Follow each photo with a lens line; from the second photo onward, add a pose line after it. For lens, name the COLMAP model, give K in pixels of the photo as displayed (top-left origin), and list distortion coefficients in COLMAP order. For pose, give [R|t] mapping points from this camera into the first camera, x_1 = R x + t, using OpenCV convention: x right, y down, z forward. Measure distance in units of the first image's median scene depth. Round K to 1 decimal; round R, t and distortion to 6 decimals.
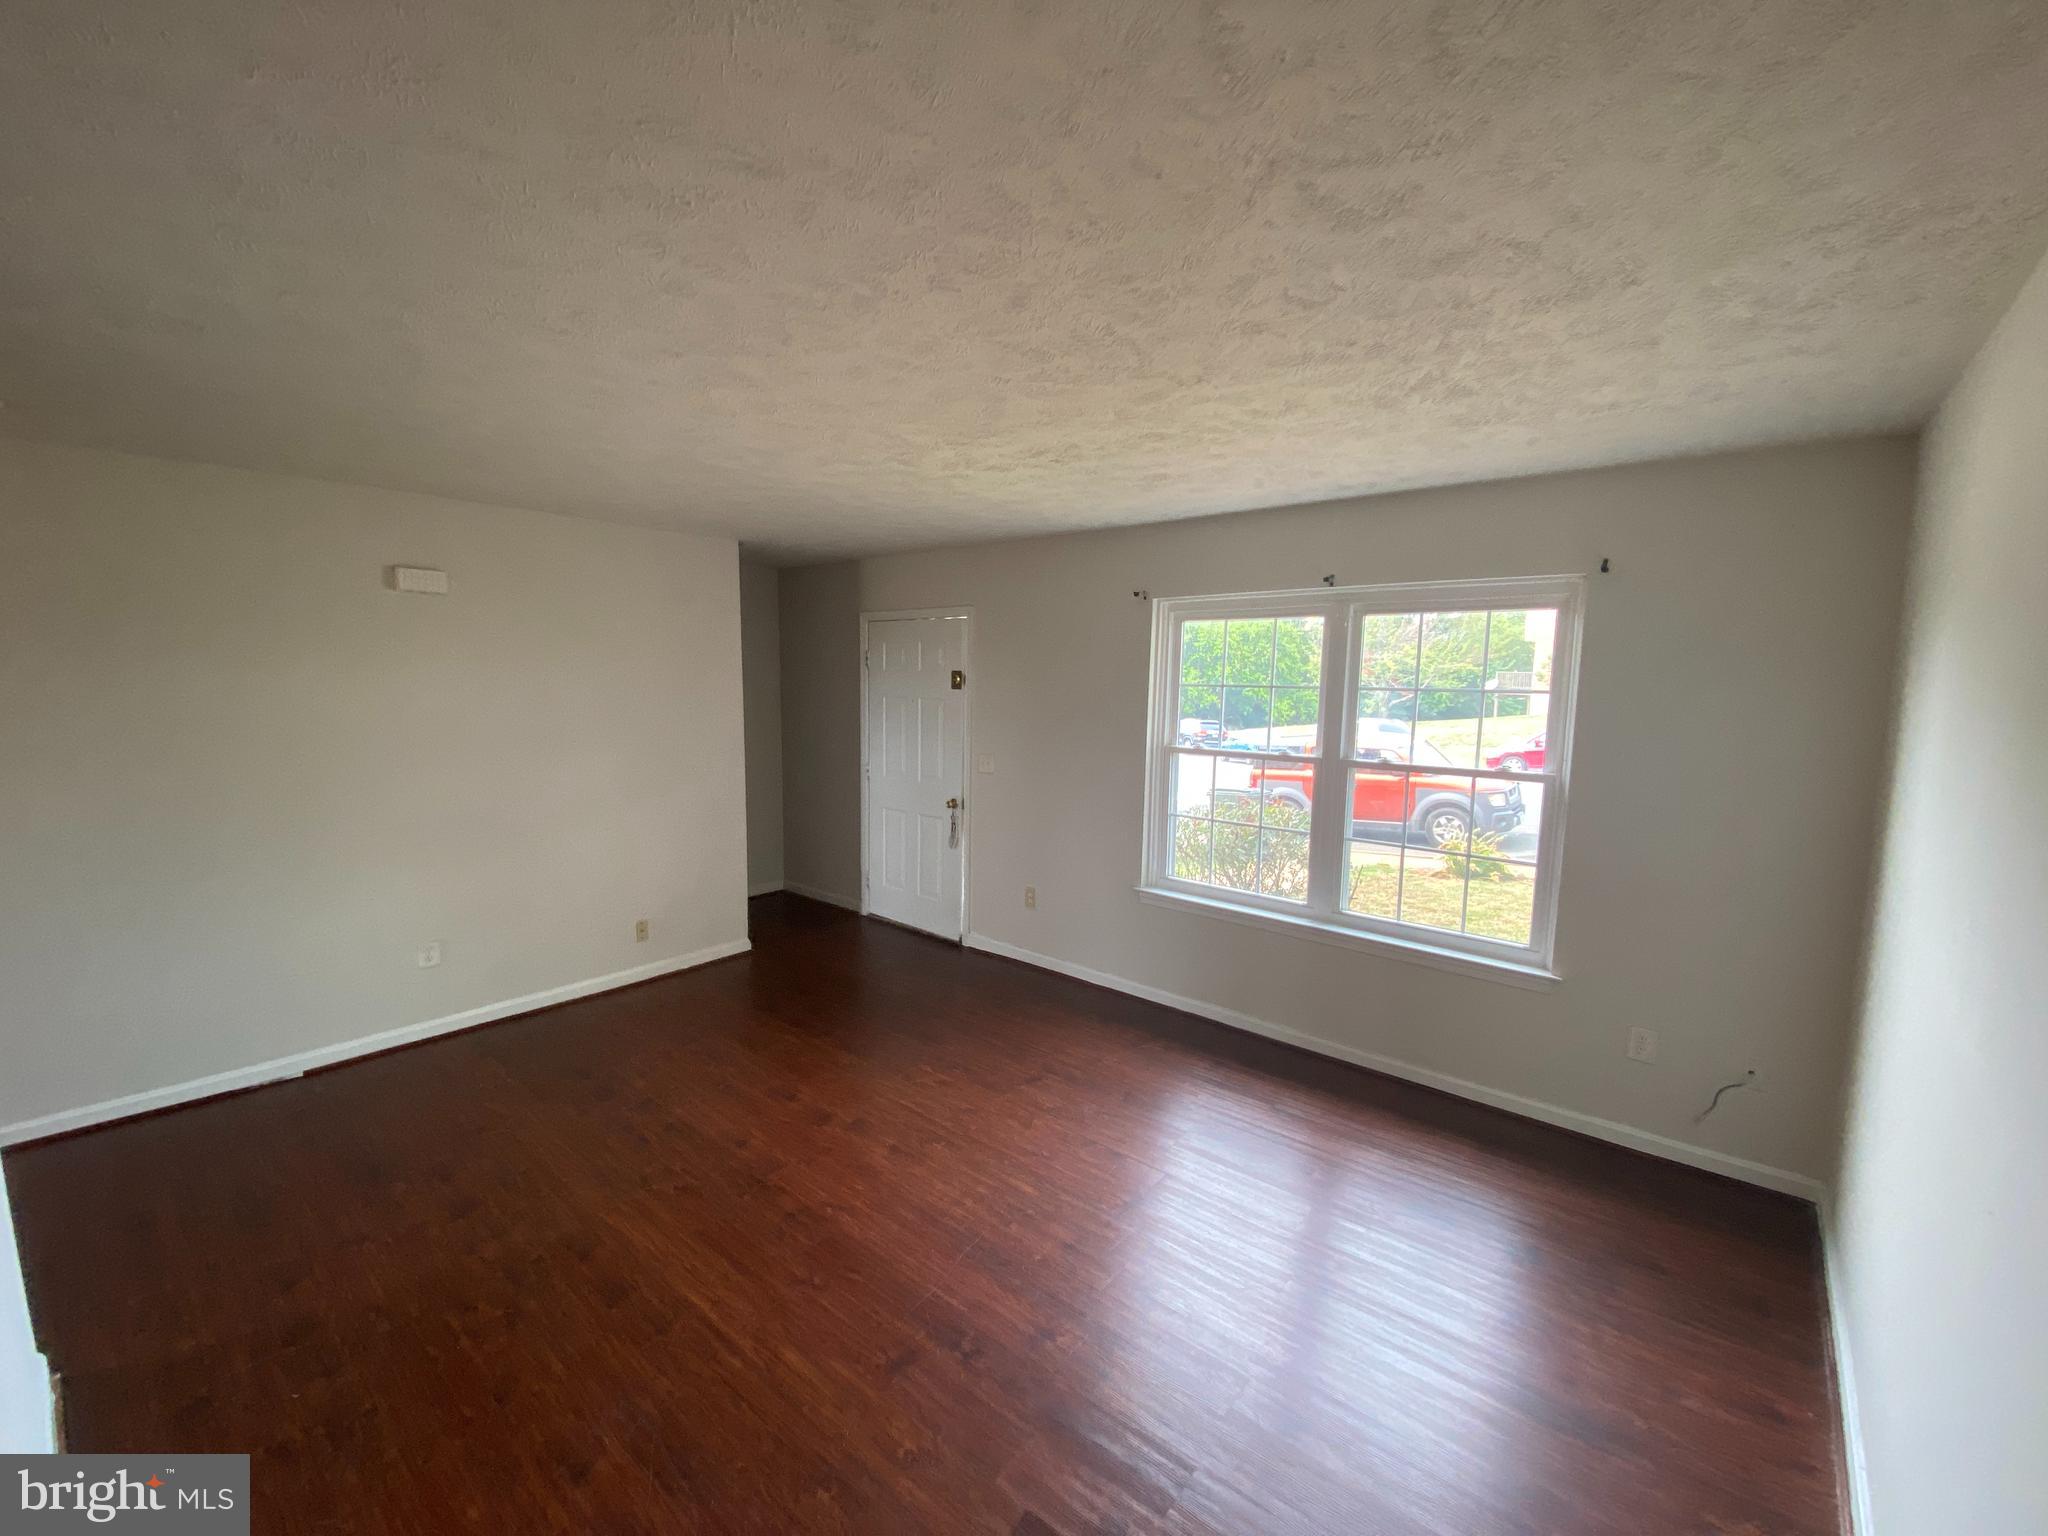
lens RADIAL K [[829.8, 0, 1050.6], [0, 829.8, 787.3], [0, 0, 1]] dist [0.017407, -0.000029]
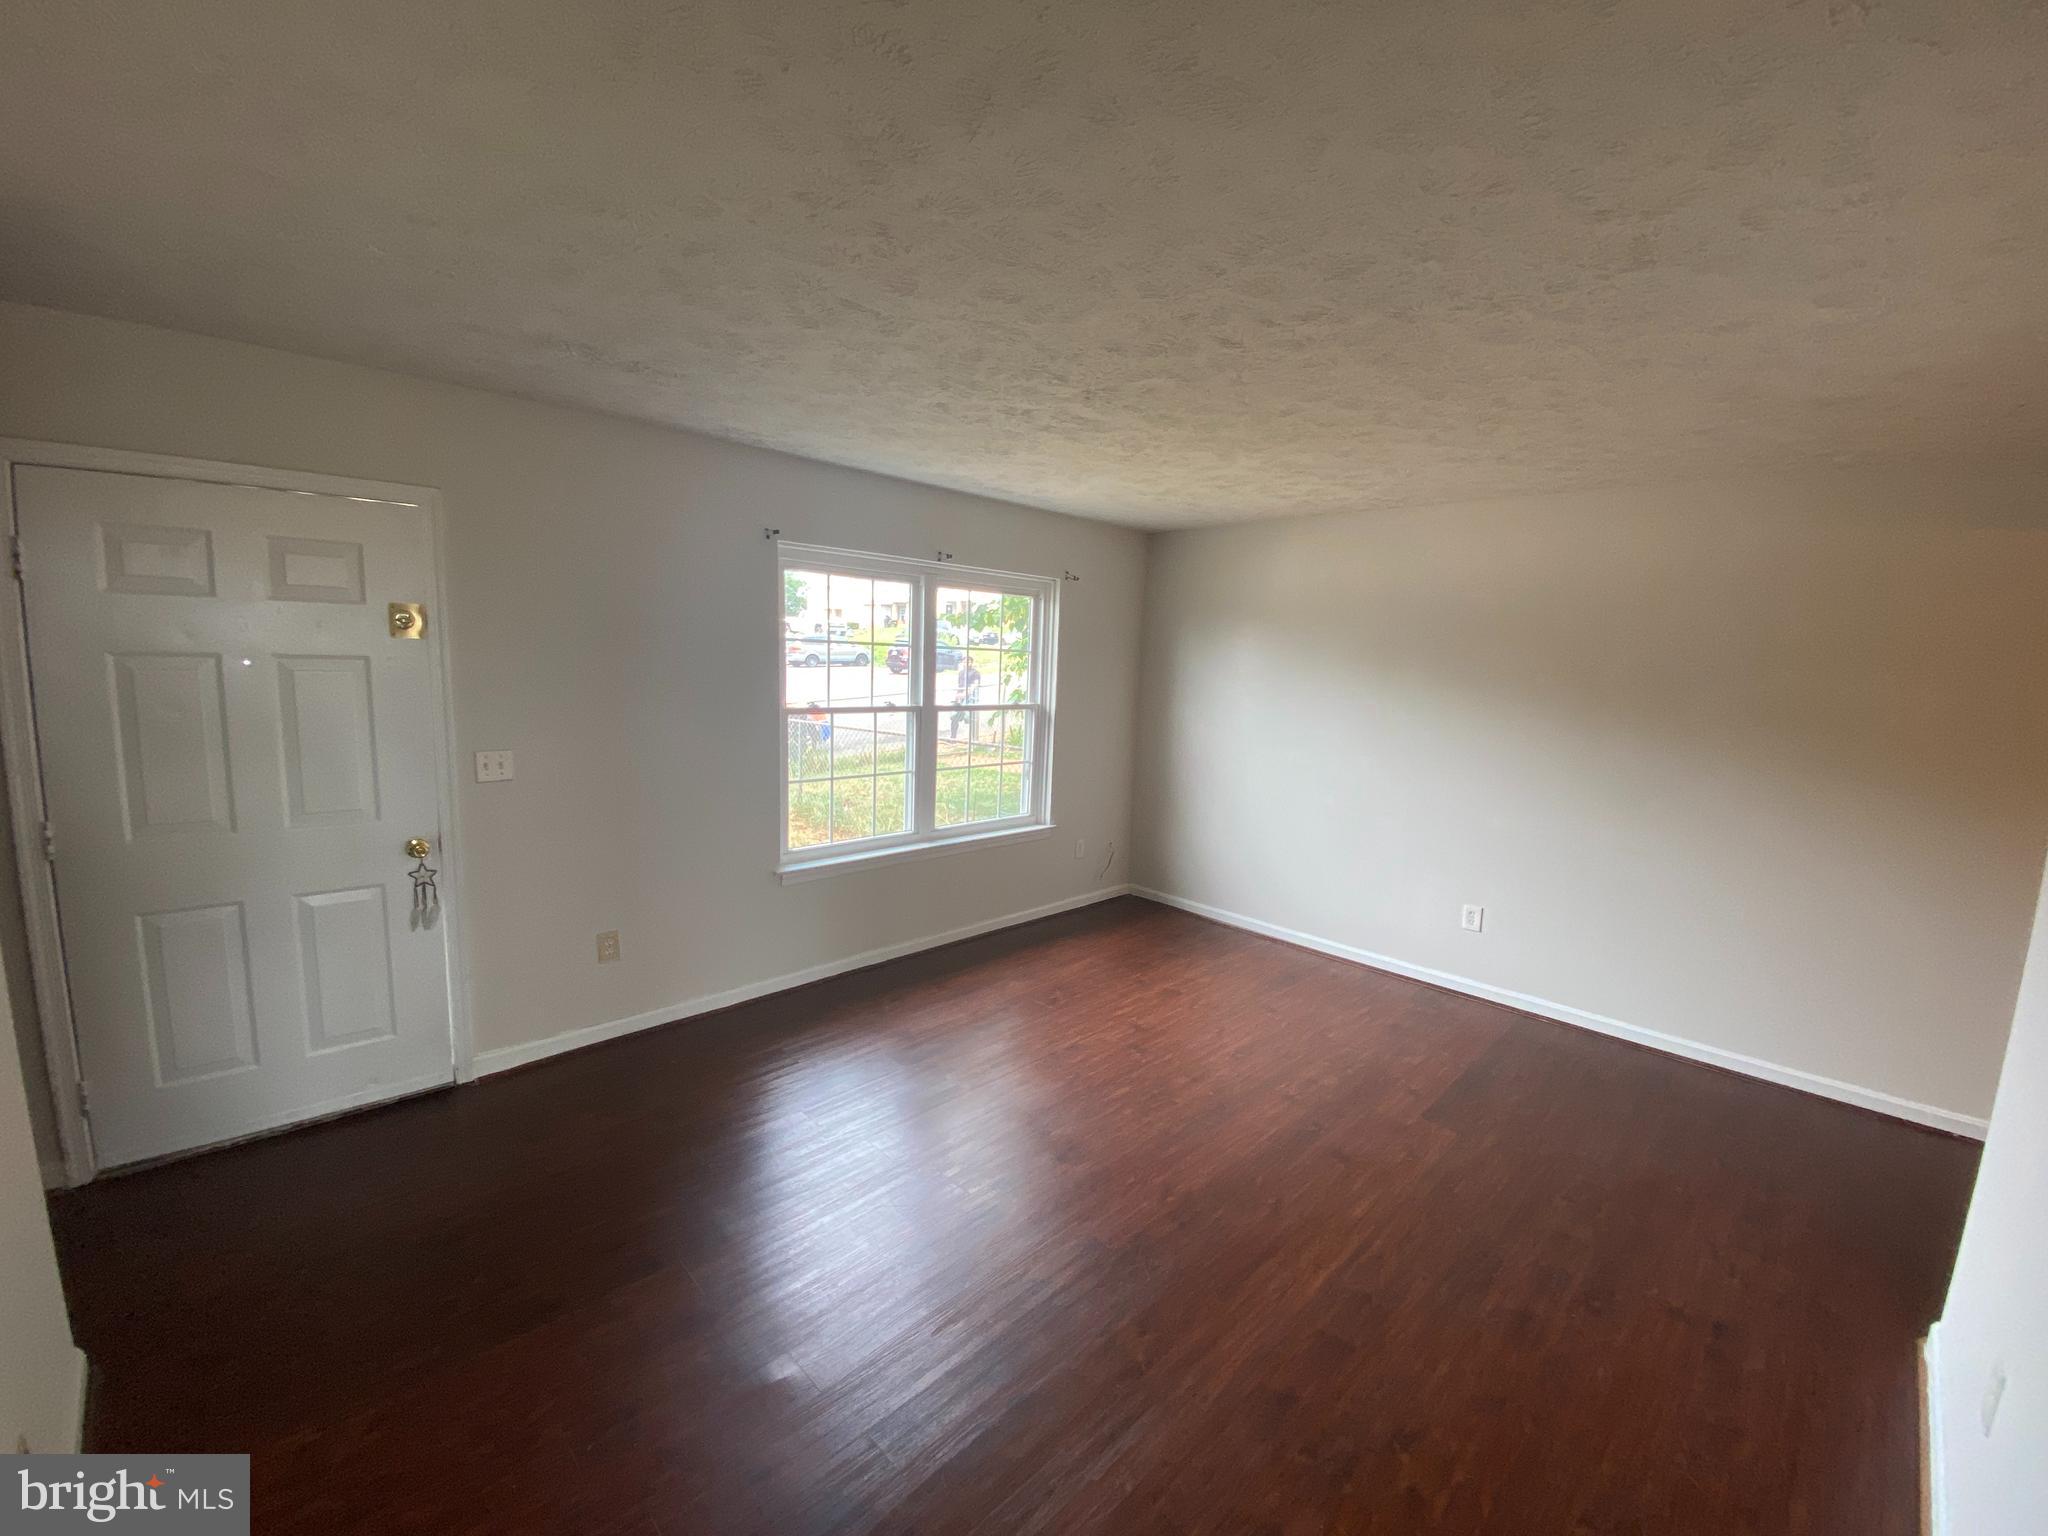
lens RADIAL K [[824.1, 0, 1024.0], [0, 824.1, 768.0], [0, 0, 1]] dist [0.018620, -0.000019]
pose [[0.127338, -0.152135, 0.980122, -0.906257], [0.105081, 0.984675, 0.139190, -0.102903], [-0.986277, 0.085268, 0.141374, 0.784871]]
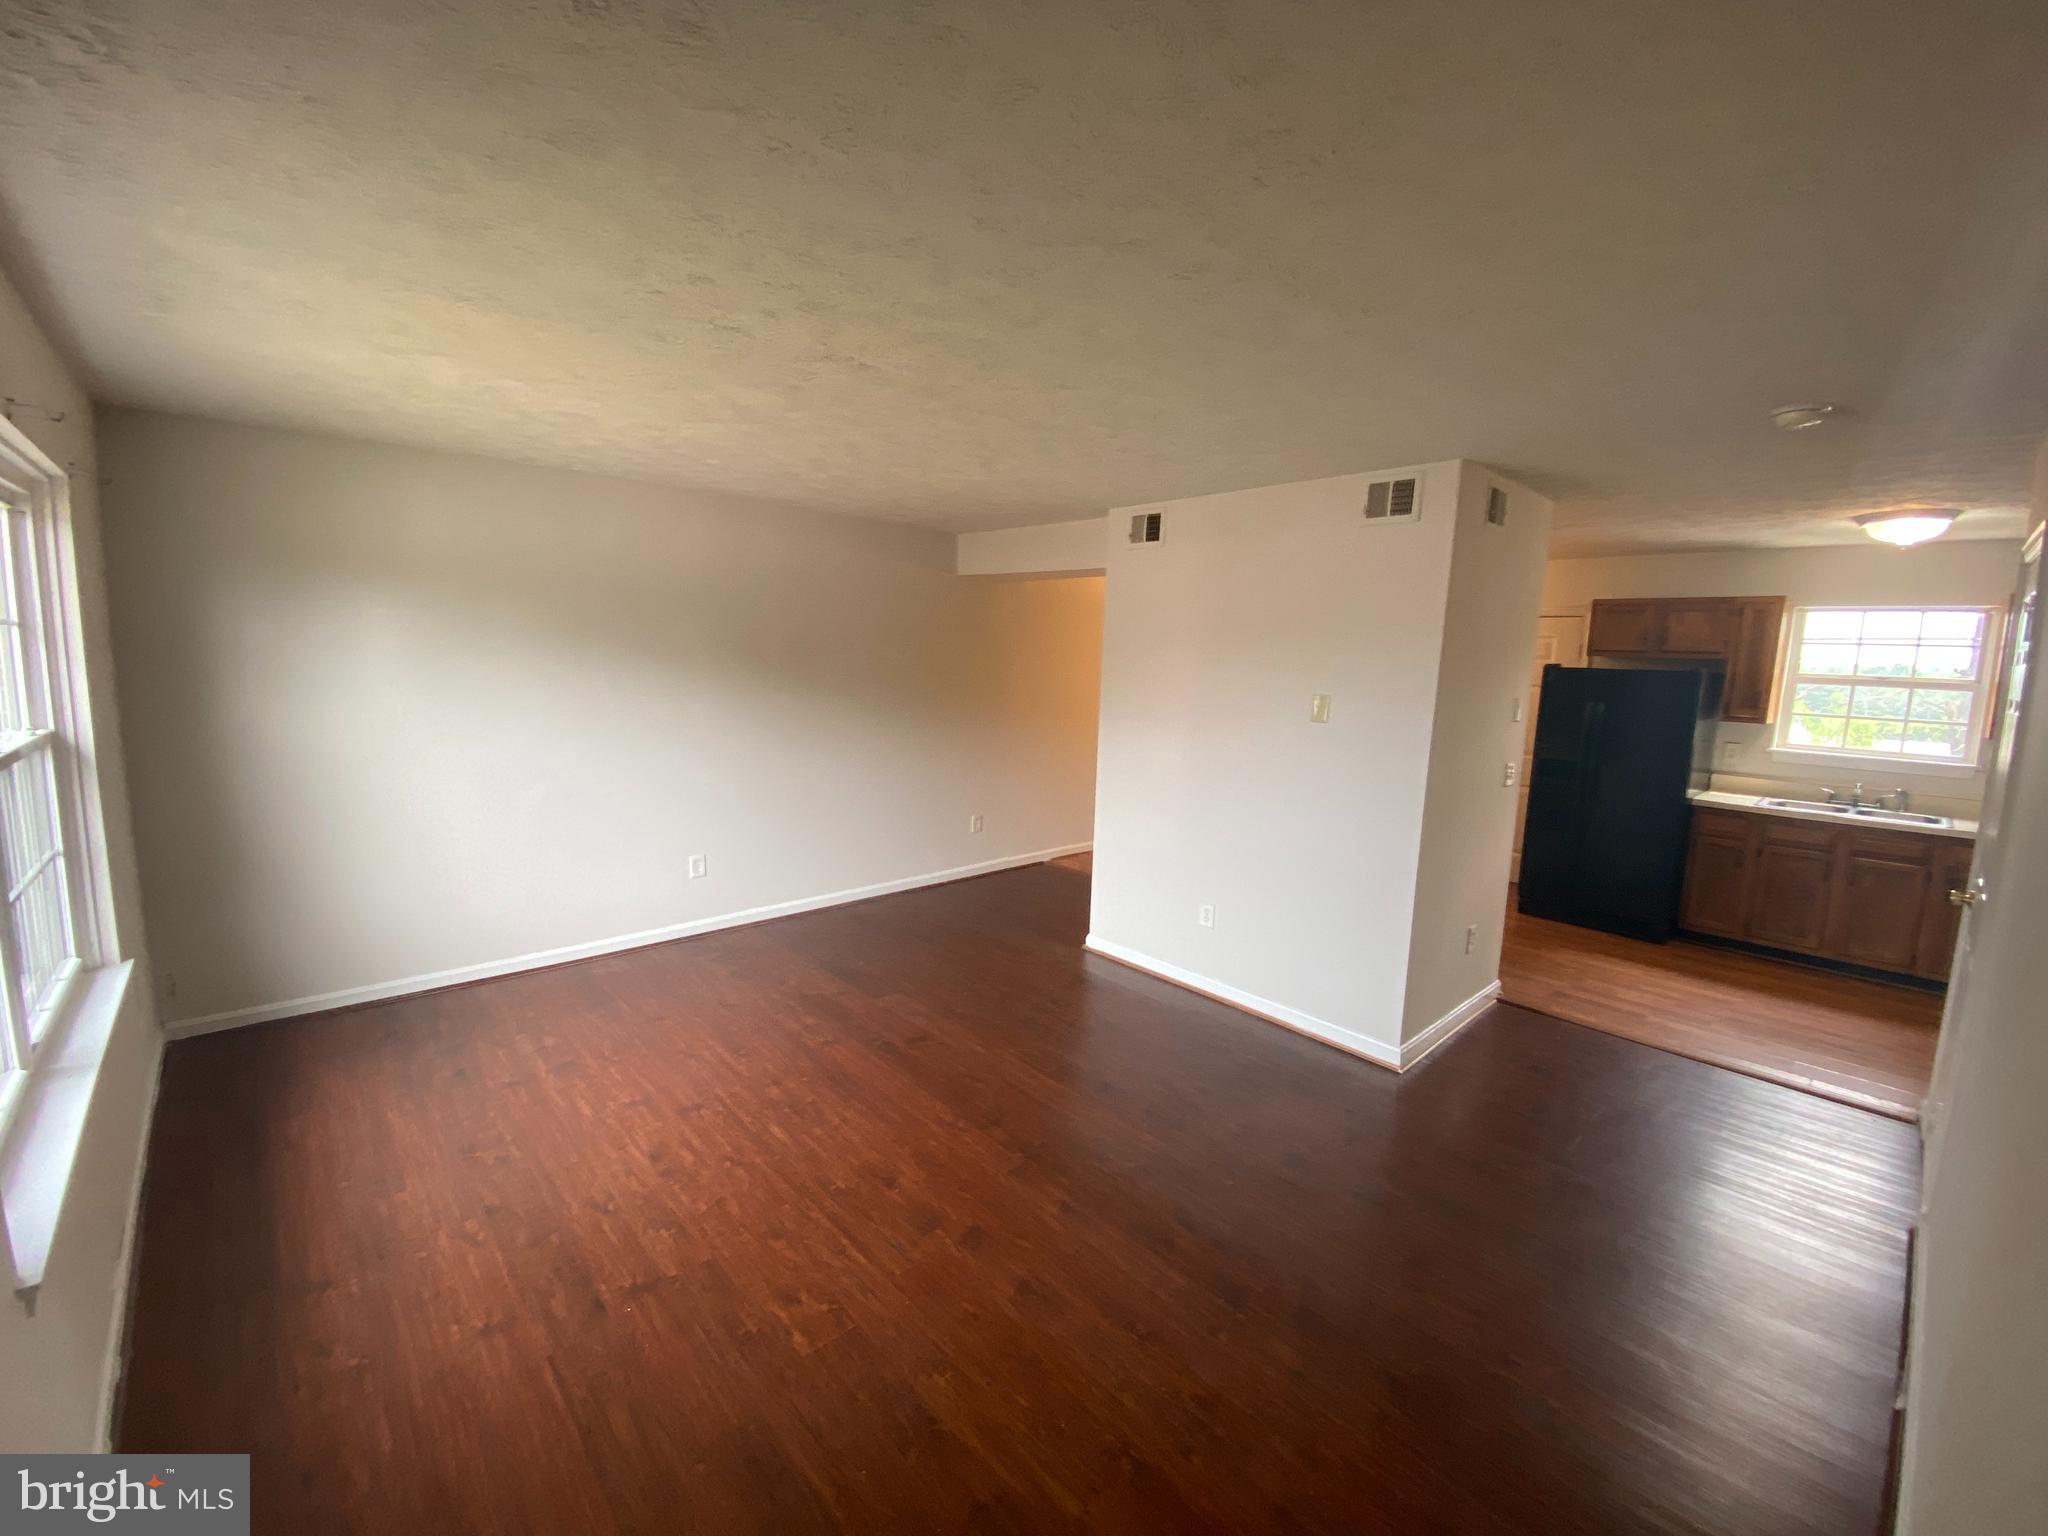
lens RADIAL K [[833.6, 0, 1024.0], [0, 833.6, 768.0], [0, 0, 1]] dist [0.028312, -0.014755]
pose [[-0.985346, -0.076403, 0.152500, -0.382061], [-0.031408, 0.960051, 0.278057, -0.206911], [-0.167652, 0.269193, -0.948382, 1.518473]]
